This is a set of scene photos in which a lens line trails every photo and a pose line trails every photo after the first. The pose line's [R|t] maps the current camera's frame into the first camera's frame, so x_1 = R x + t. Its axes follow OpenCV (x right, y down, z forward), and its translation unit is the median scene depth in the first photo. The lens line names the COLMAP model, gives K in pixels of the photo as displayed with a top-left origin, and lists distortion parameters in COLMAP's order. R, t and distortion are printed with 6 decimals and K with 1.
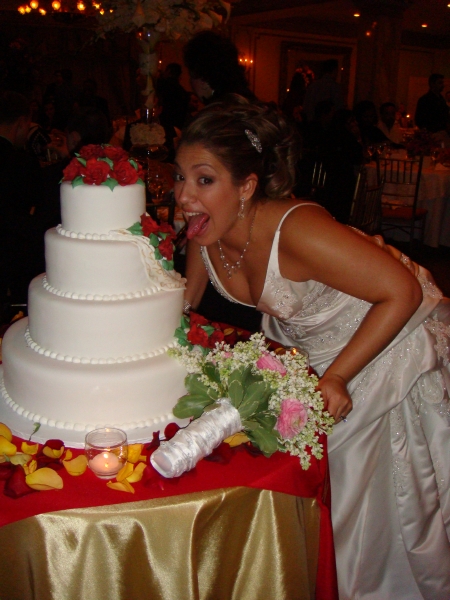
lens RADIAL K [[614.5, 0, 226.1], [0, 614.5, 289.8], [0, 0, 1]] dist [-0.204158, 0.164300]
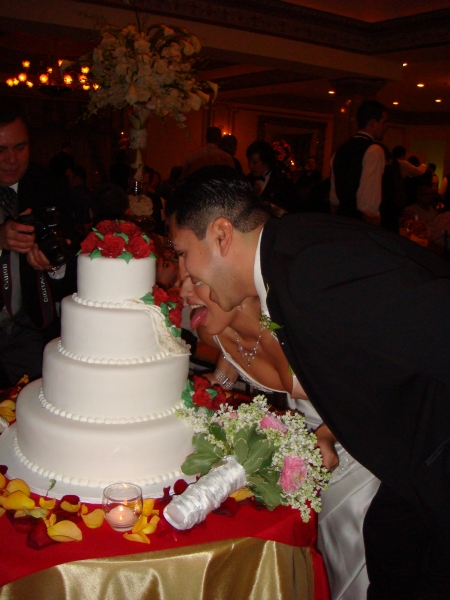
lens RADIAL K [[614.5, 0, 226.1], [0, 614.5, 289.8], [0, 0, 1]] dist [-0.204158, 0.164300]
pose [[0.999105, 0.007472, 0.041641, -0.055601], [-0.002814, 0.993837, -0.110816, 0.005105], [-0.042213, 0.110600, 0.992968, -0.090888]]
